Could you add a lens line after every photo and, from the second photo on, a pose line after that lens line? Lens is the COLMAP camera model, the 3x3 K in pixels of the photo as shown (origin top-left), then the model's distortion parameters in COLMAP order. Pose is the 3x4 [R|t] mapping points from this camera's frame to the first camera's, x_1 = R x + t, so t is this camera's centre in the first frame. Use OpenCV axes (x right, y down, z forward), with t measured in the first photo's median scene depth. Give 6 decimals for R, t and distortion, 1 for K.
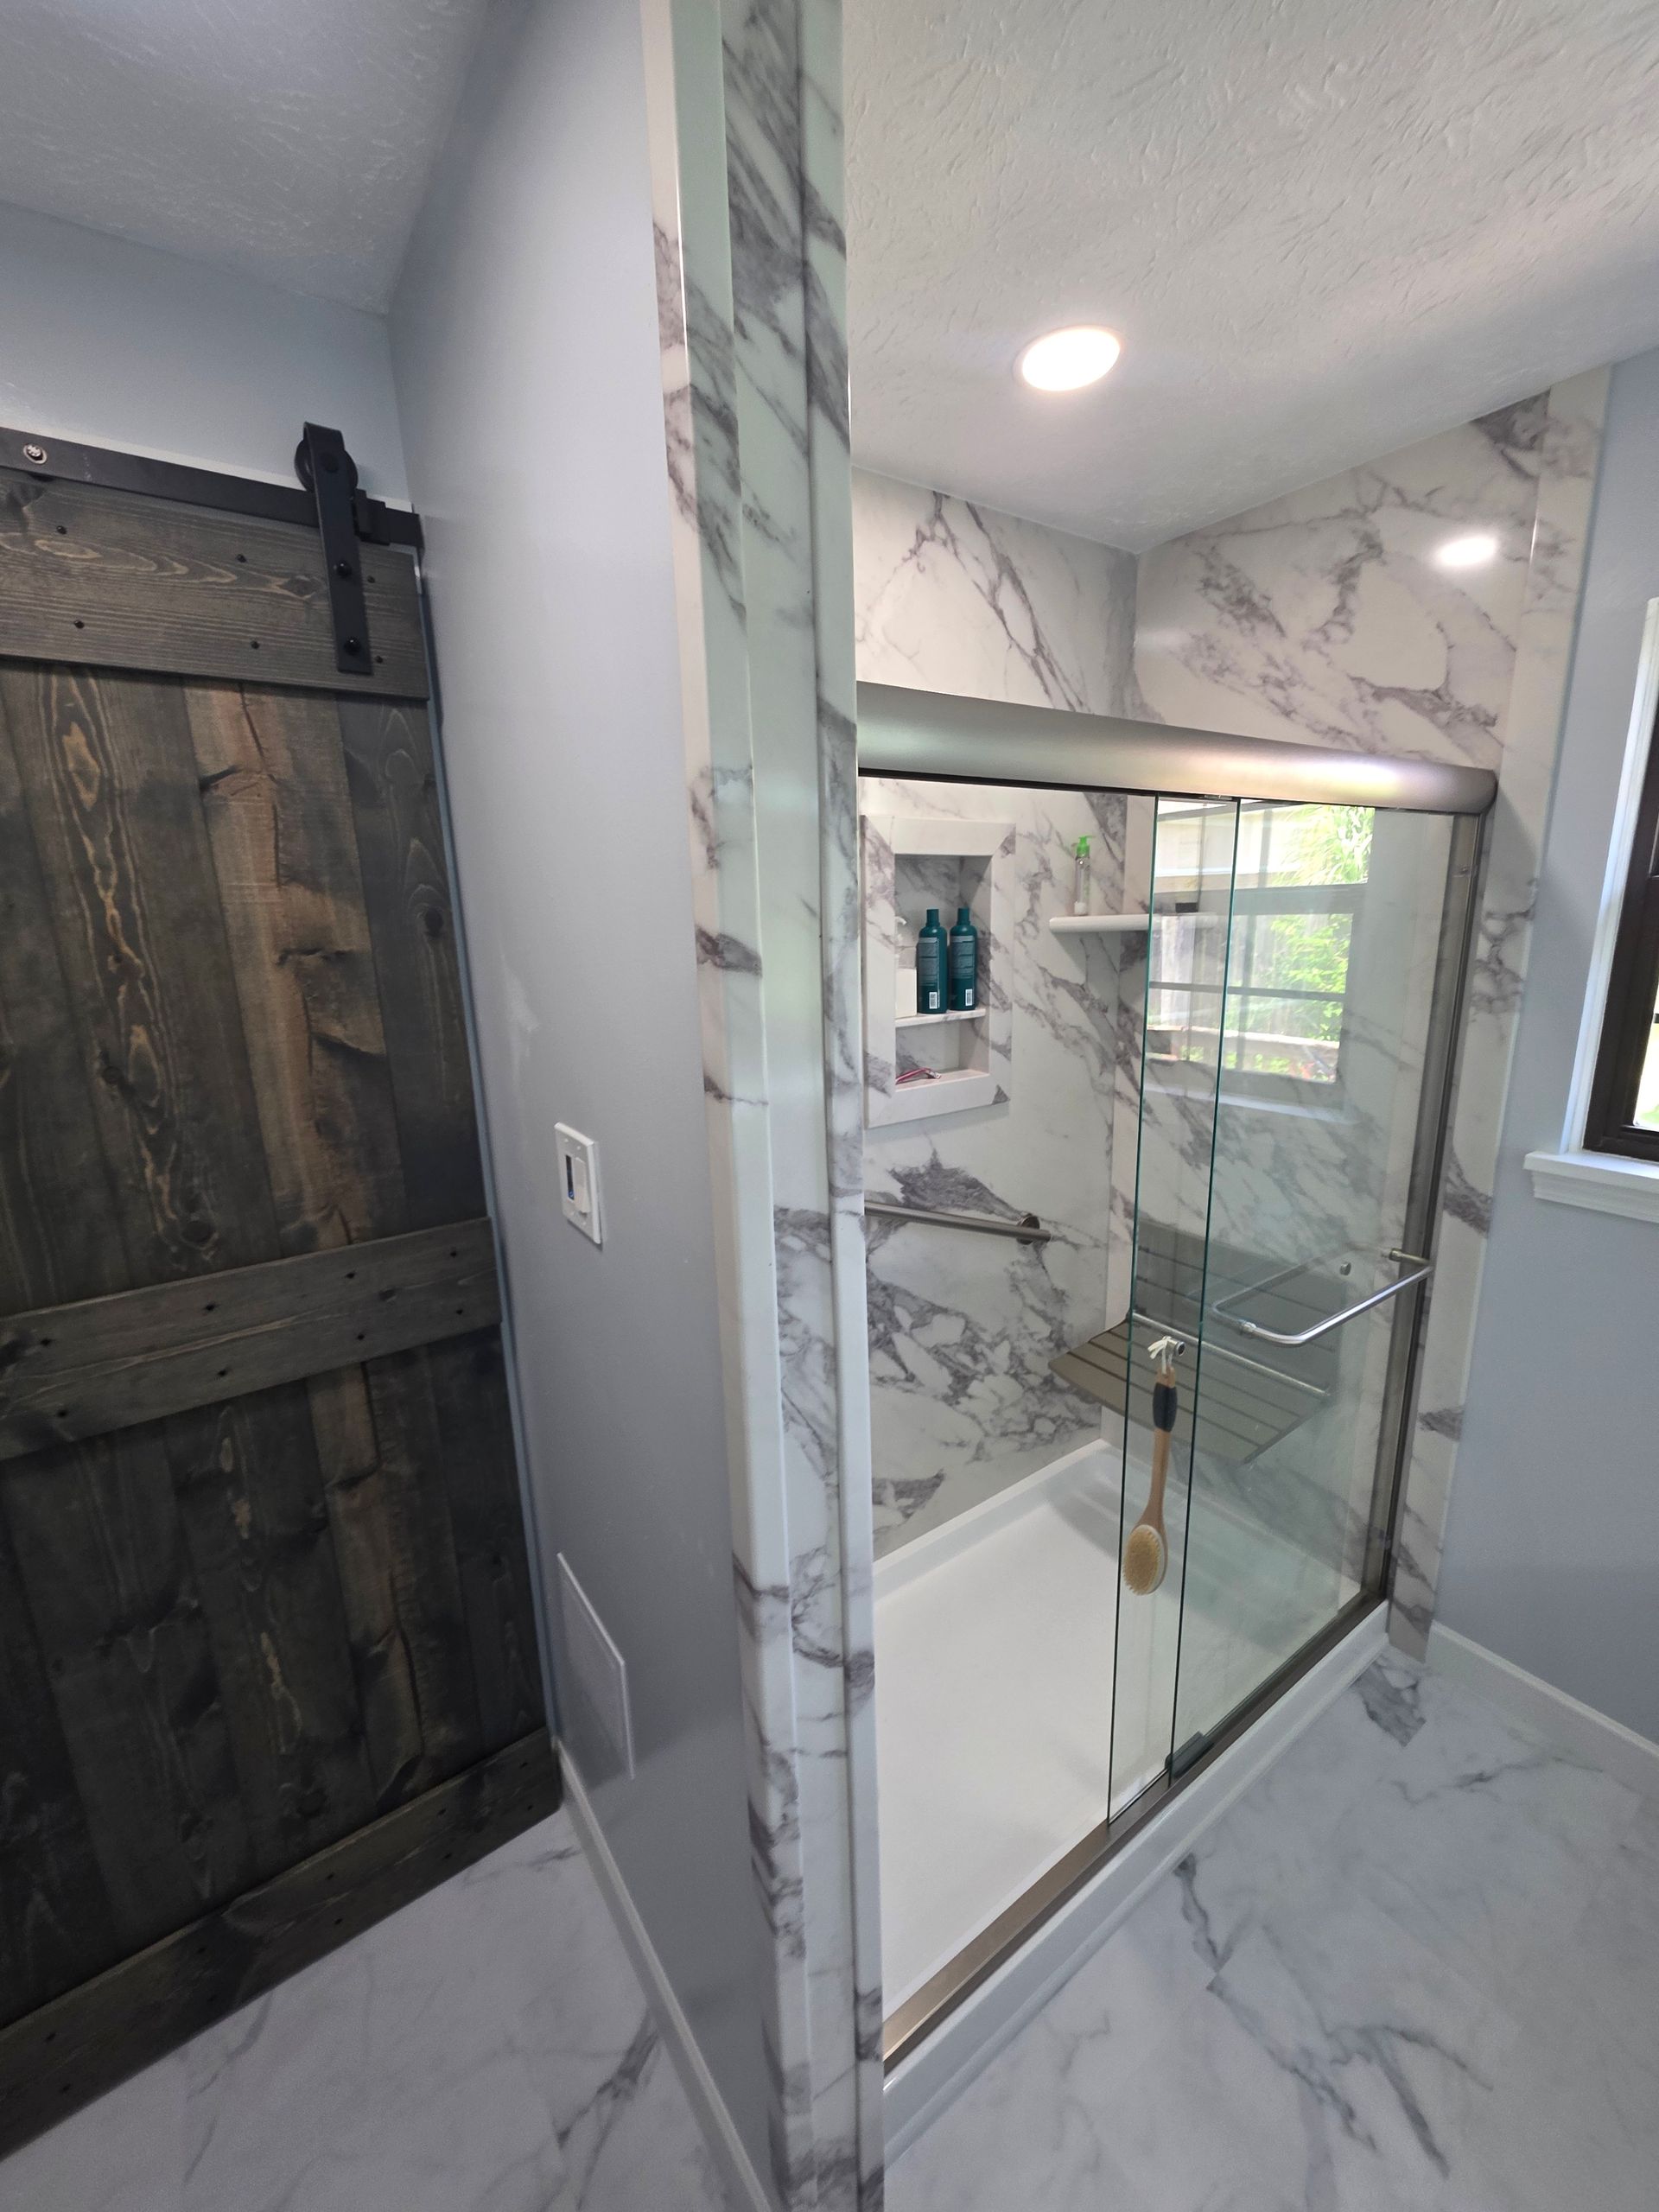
lens RADIAL K [[885.4, 0, 826.0], [0, 885.4, 1109.9], [0, 0, 1]] dist [0.001807, 0.000318]
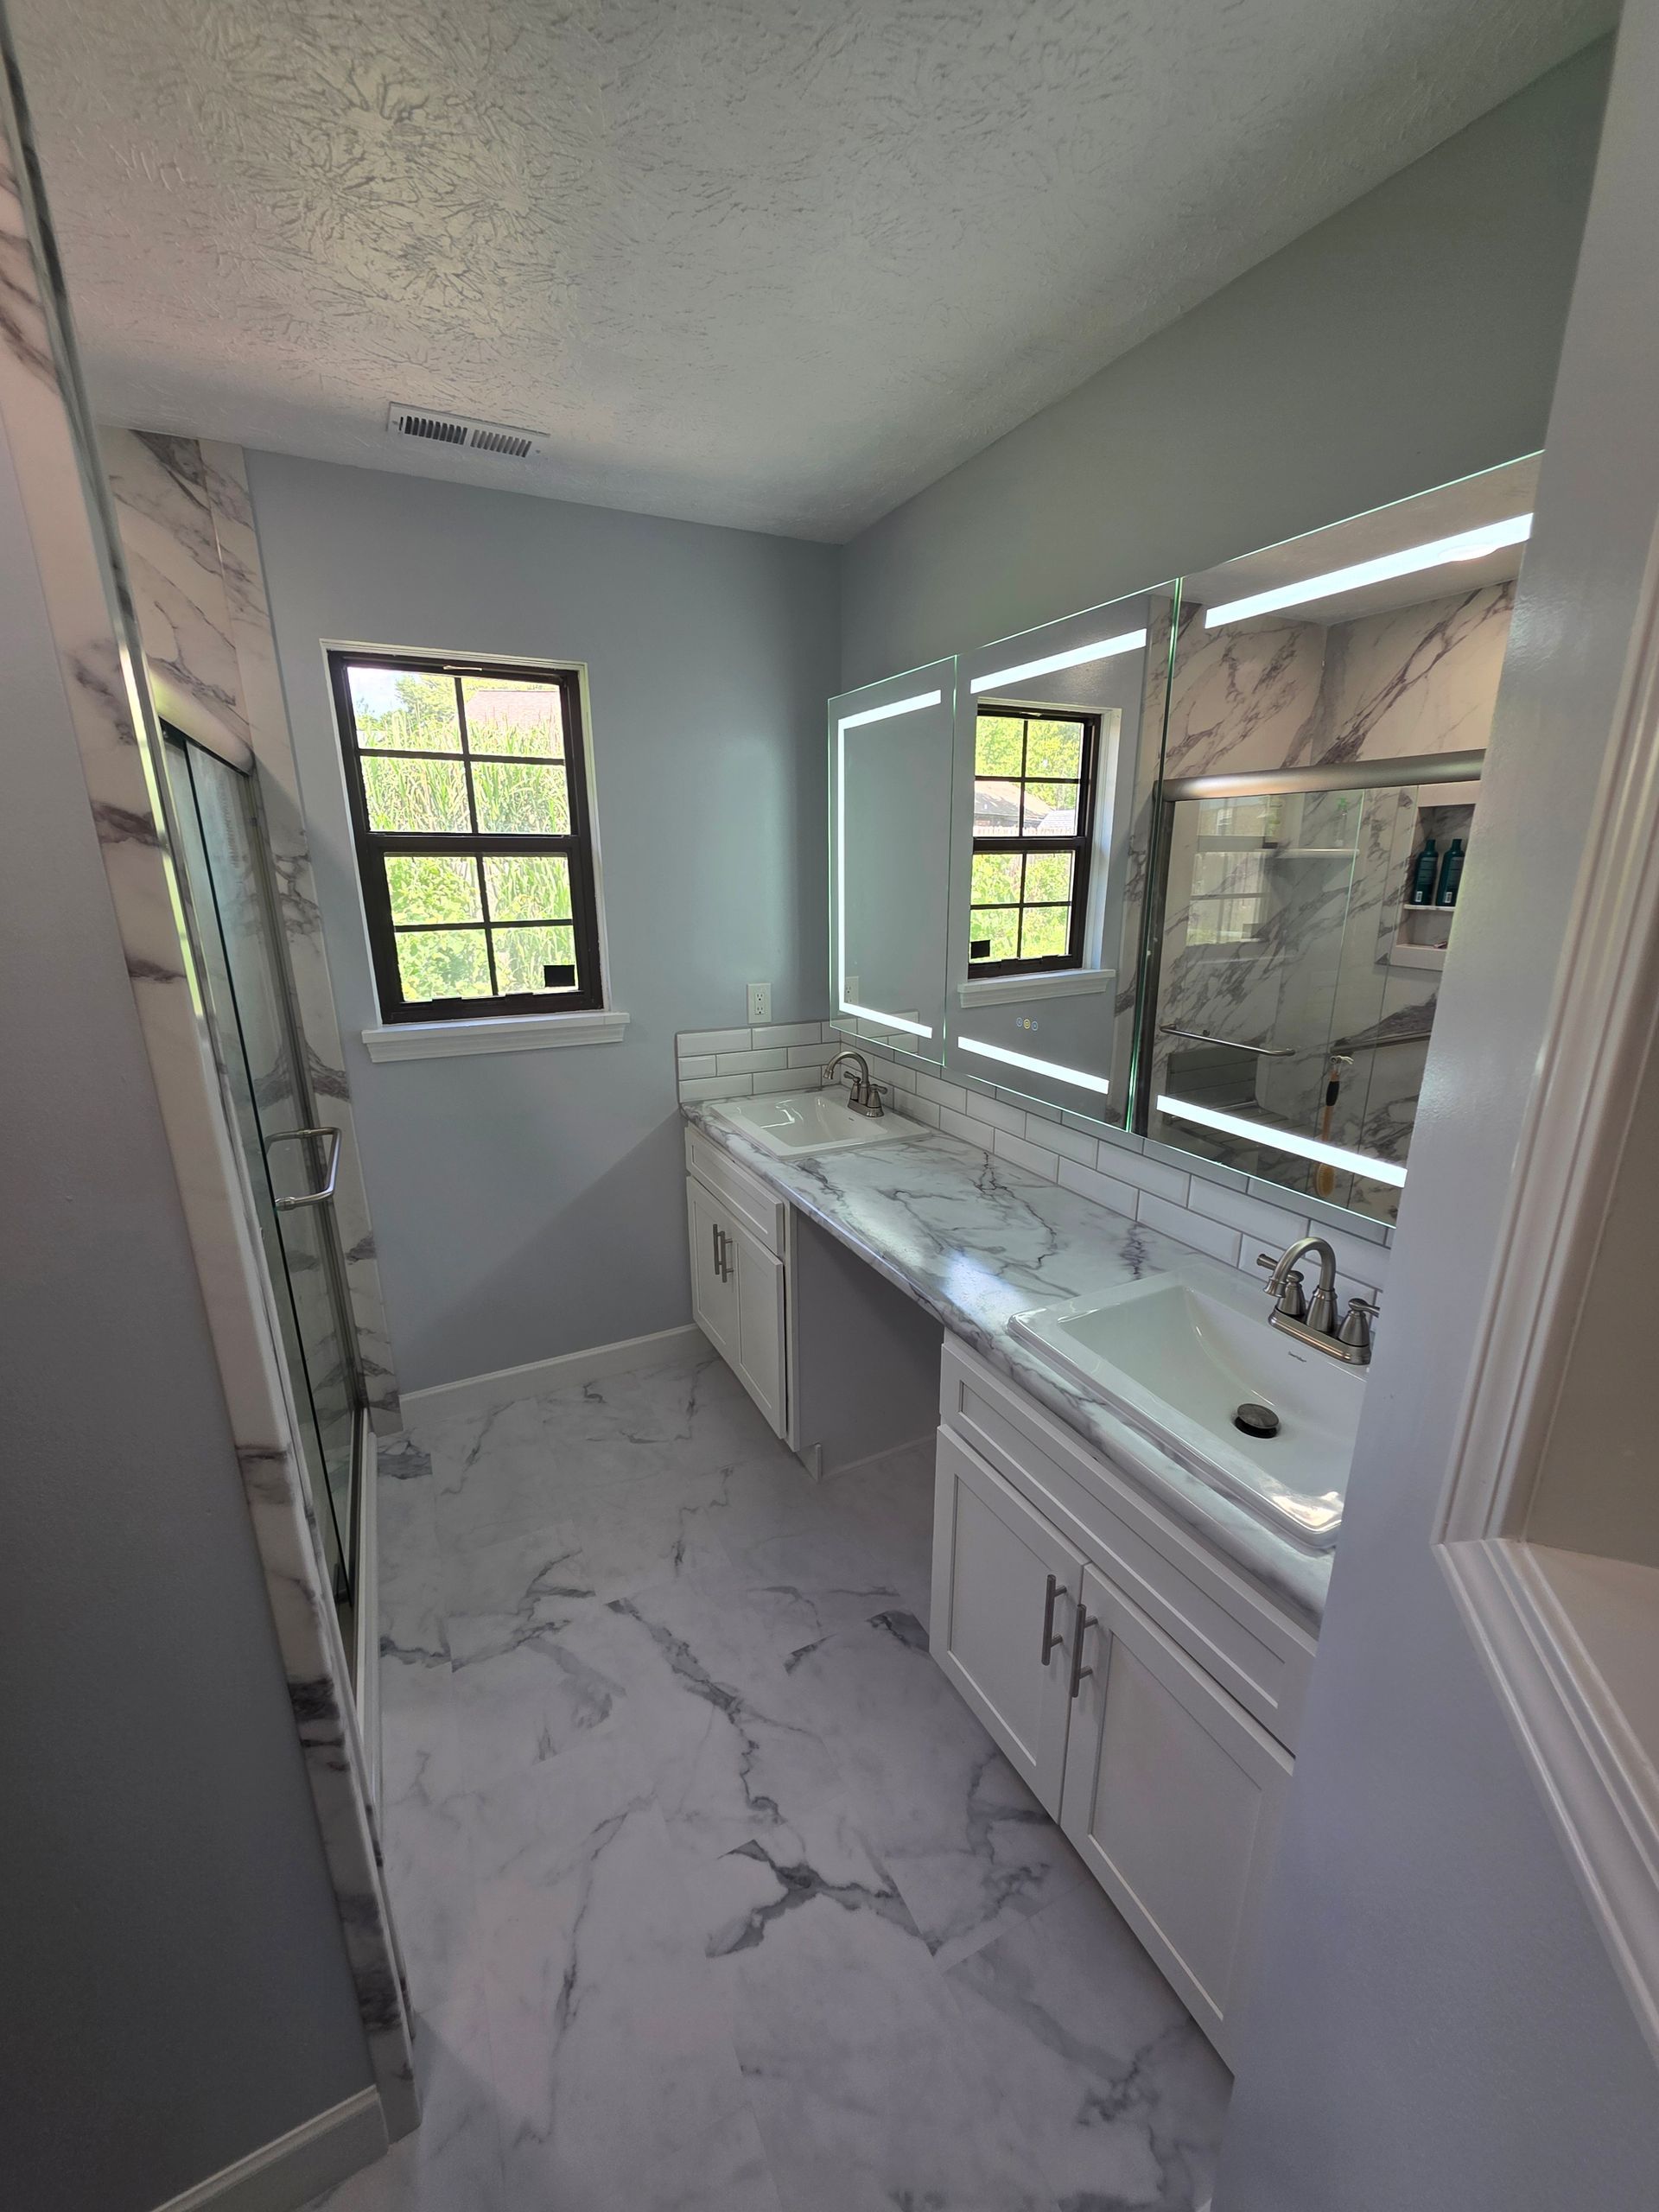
lens RADIAL K [[885.4, 0, 833.3], [0, 885.4, 1110.7], [0, 0, 1]] dist [0.001807, 0.000318]
pose [[0.142628, -0.245062, 0.958959, -0.462548], [0.221595, 0.952176, 0.210370, 0.037601], [-0.964652, 0.182496, 0.190112, 0.045051]]
